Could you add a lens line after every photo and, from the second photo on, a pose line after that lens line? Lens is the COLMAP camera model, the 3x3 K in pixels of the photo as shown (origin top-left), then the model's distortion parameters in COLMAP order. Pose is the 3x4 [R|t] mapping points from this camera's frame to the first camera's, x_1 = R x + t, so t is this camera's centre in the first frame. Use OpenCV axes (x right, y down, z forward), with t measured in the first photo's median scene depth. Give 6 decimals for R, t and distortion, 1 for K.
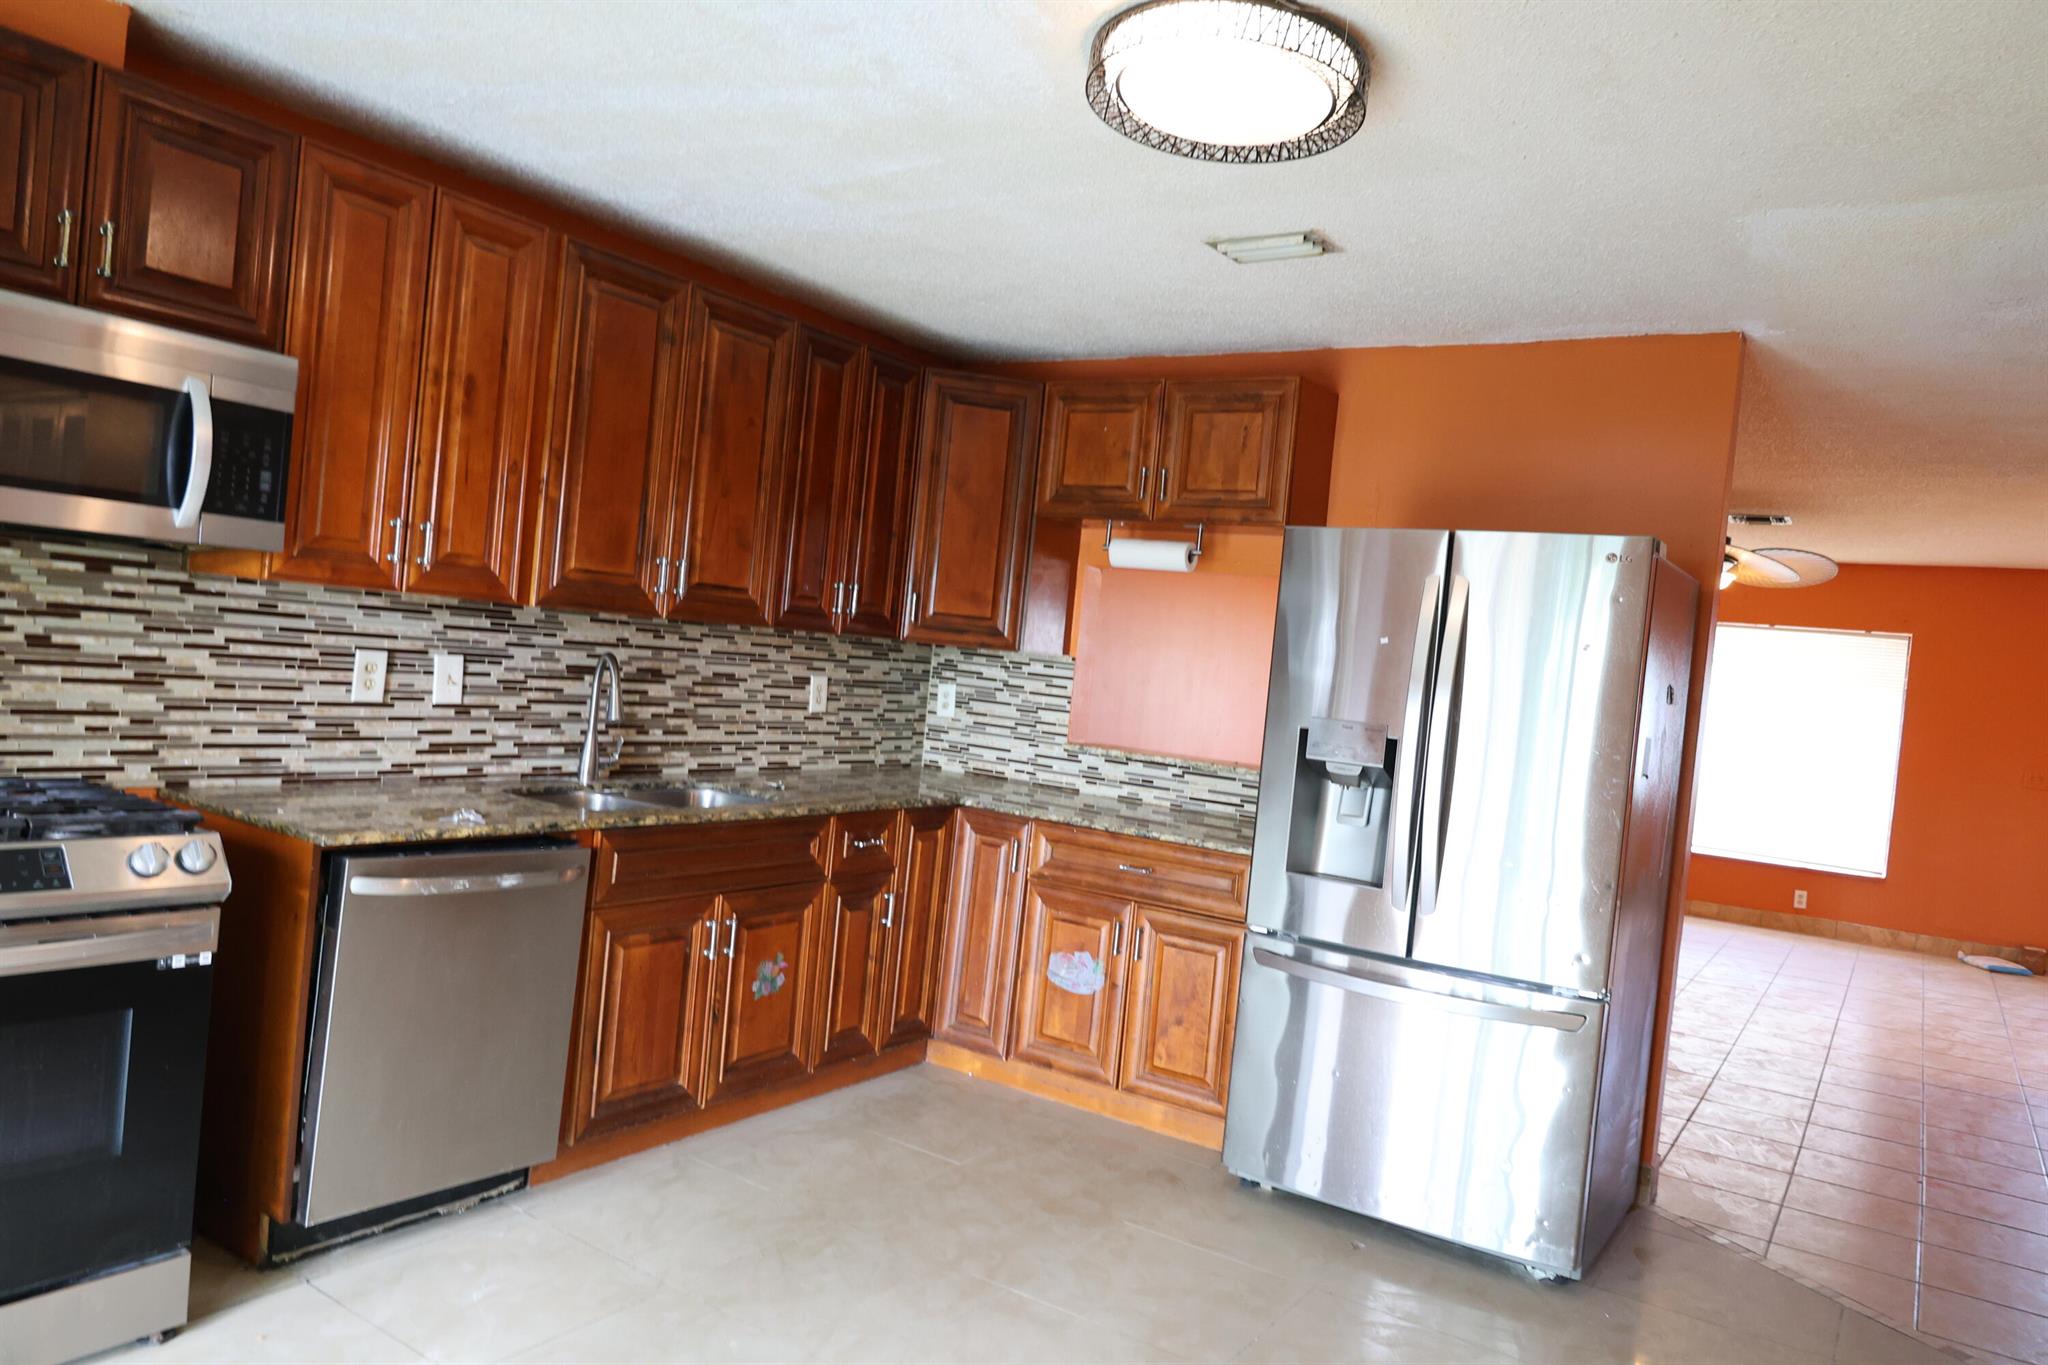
lens RADIAL K [[1388.1, 0, 1019.2], [0, 1388.1, 687.1], [0, 0, 1]] dist [-0.004754, -0.001317]
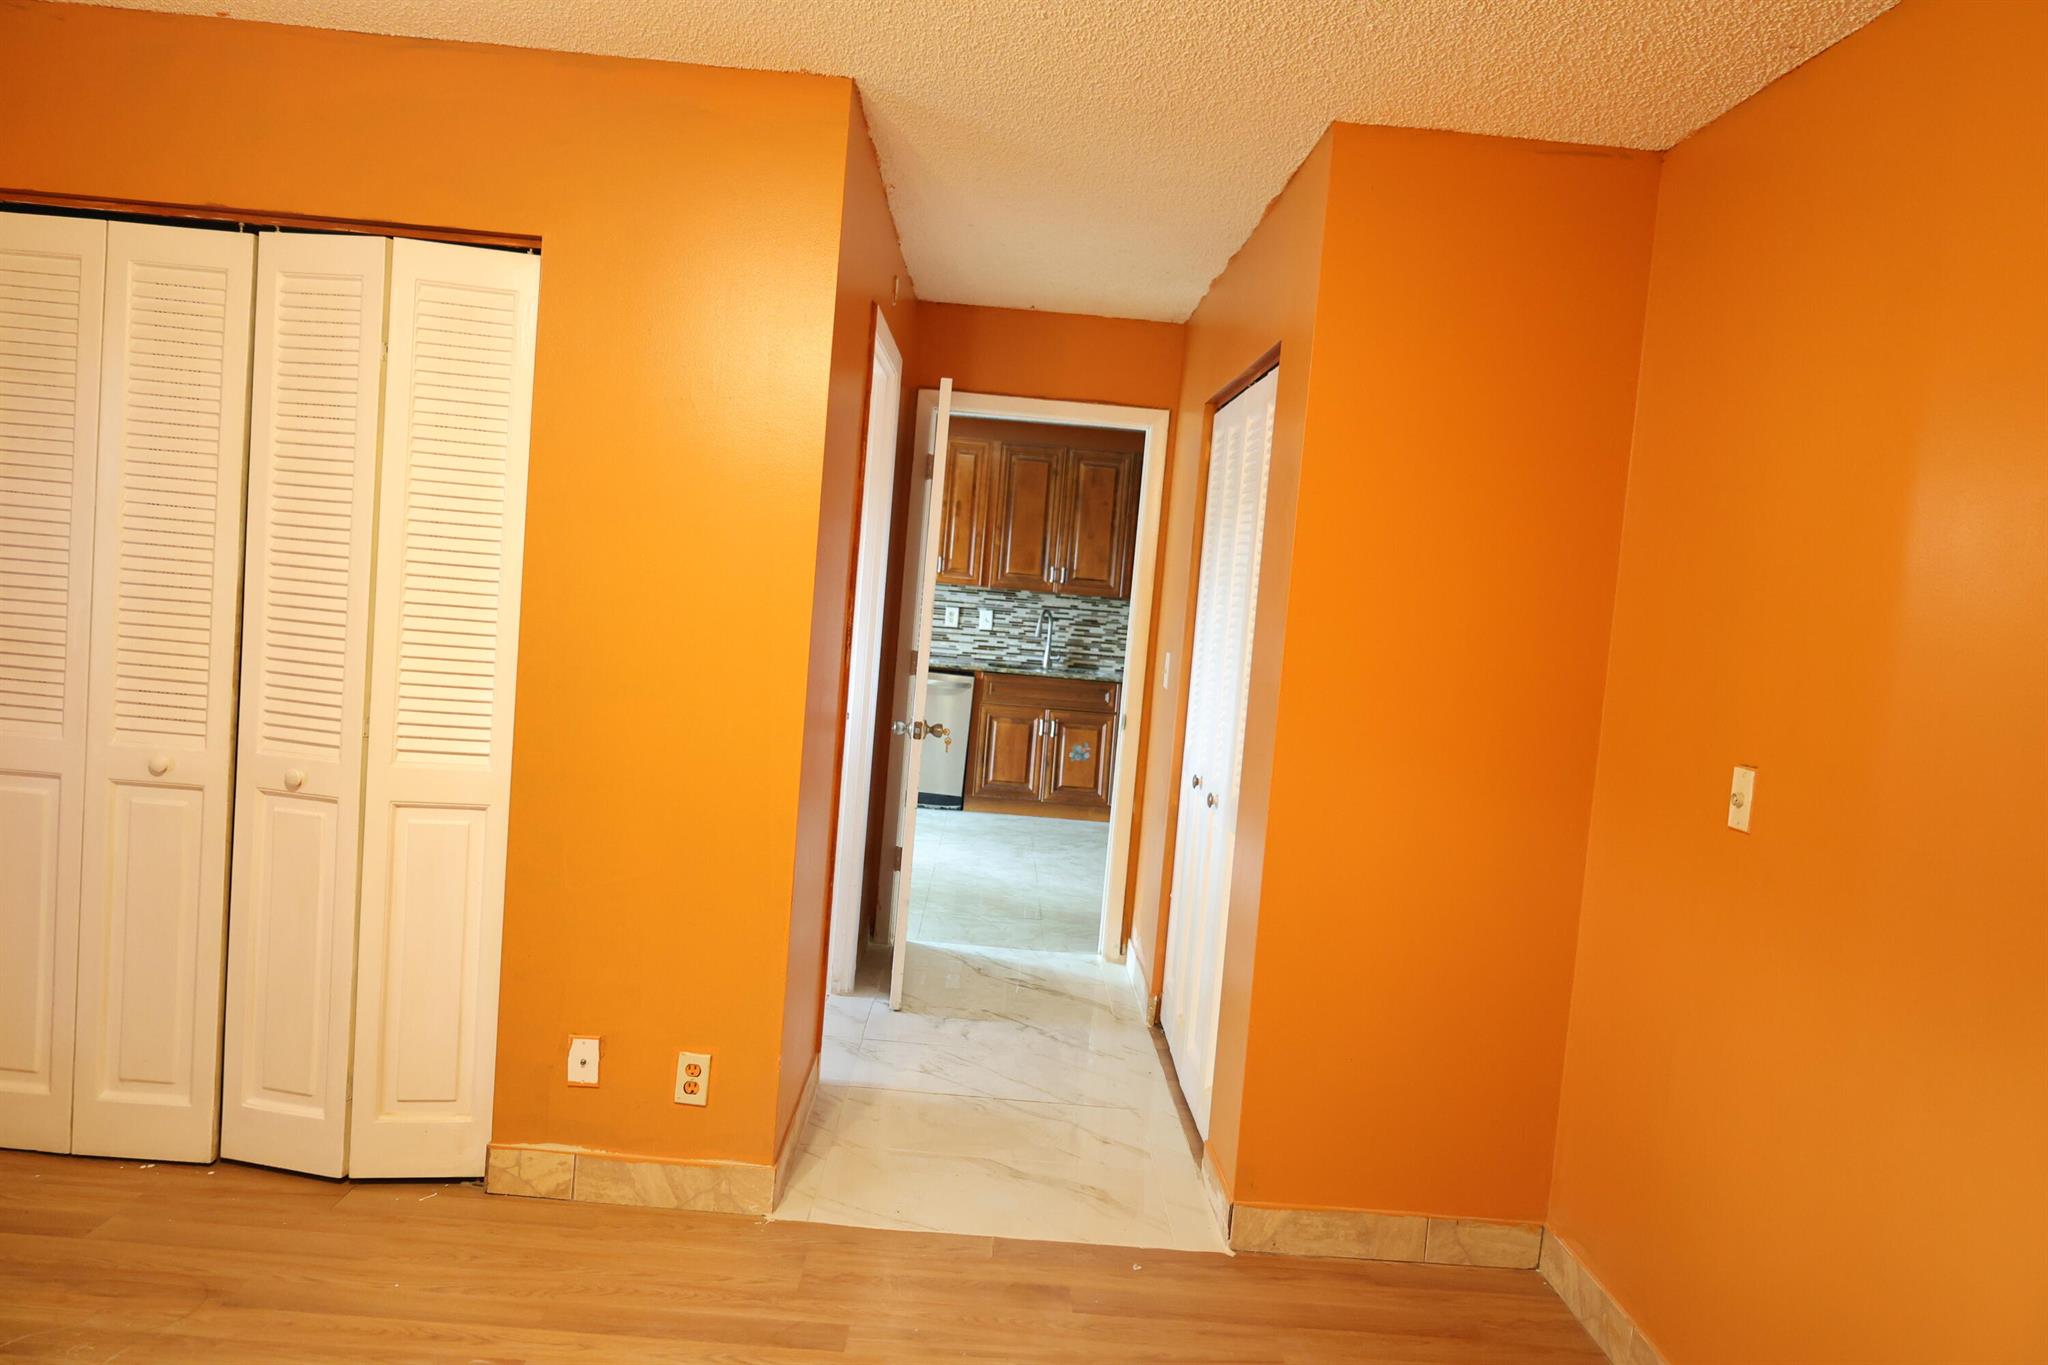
lens RADIAL K [[1389.1, 0, 1030.9], [0, 1389.1, 679.7], [0, 0, 1]] dist [-0.048868, 0.007230]
pose [[0.575839, 0.004979, -0.817548, 1.622821], [-0.049610, 0.998352, -0.028862, 0.164105], [0.816057, 0.057179, 0.575137, -0.356067]]
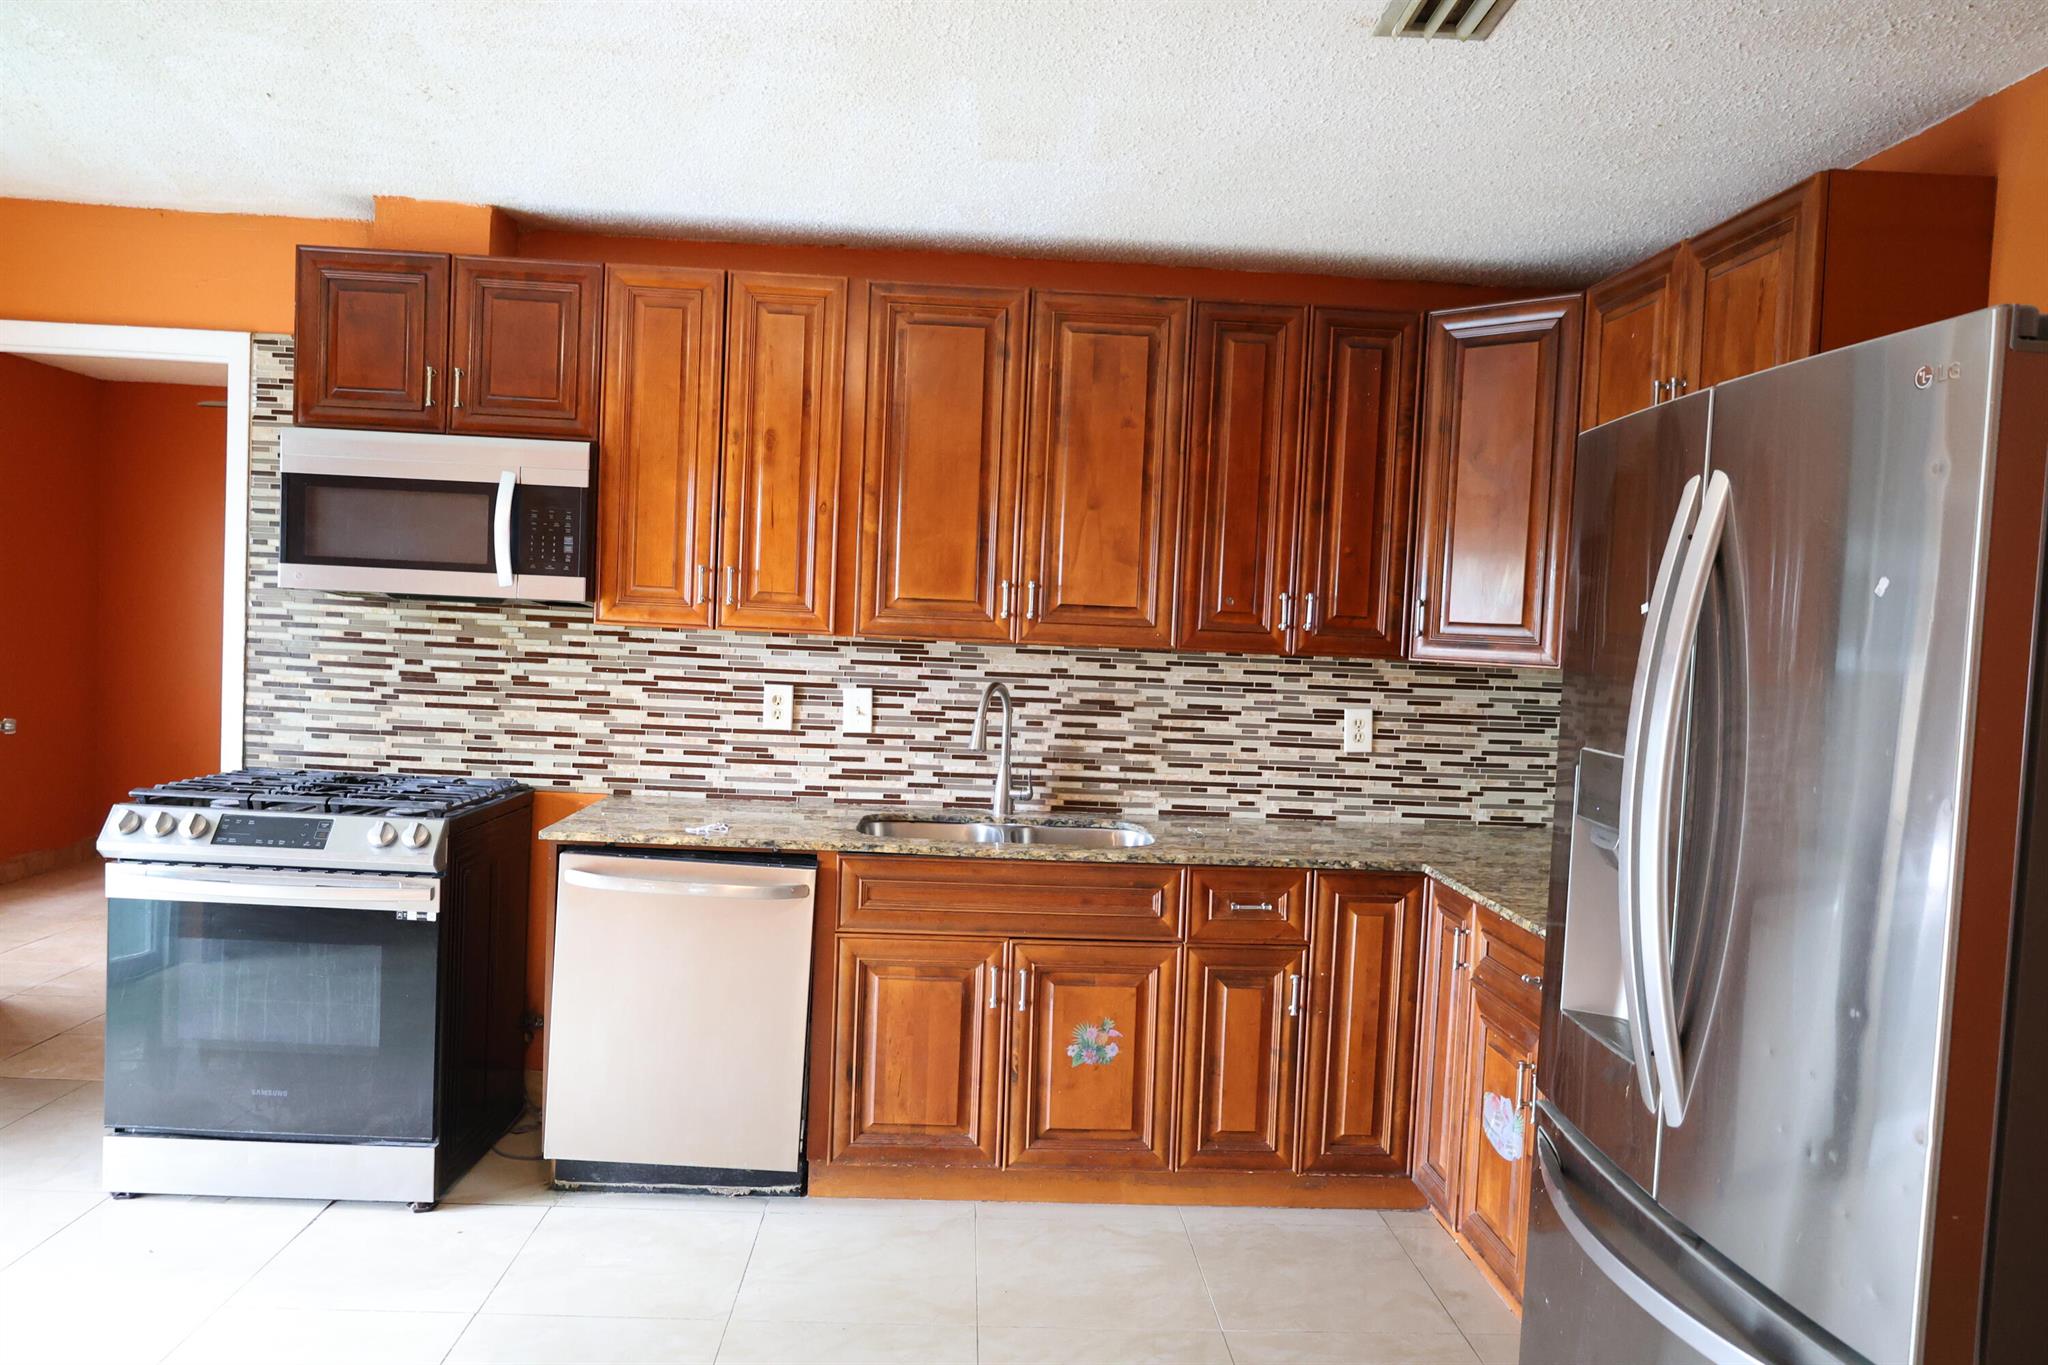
lens RADIAL K [[1382.4, 0, 1027.3], [0, 1382.4, 681.1], [0, 0, 1]] dist [-0.018573, 0.007103]
pose [[0.594546, -0.036971, -0.803211, 0.516325], [-0.008077, 0.998617, -0.051944, 0.025585], [0.804021, 0.037371, 0.593425, 0.447226]]
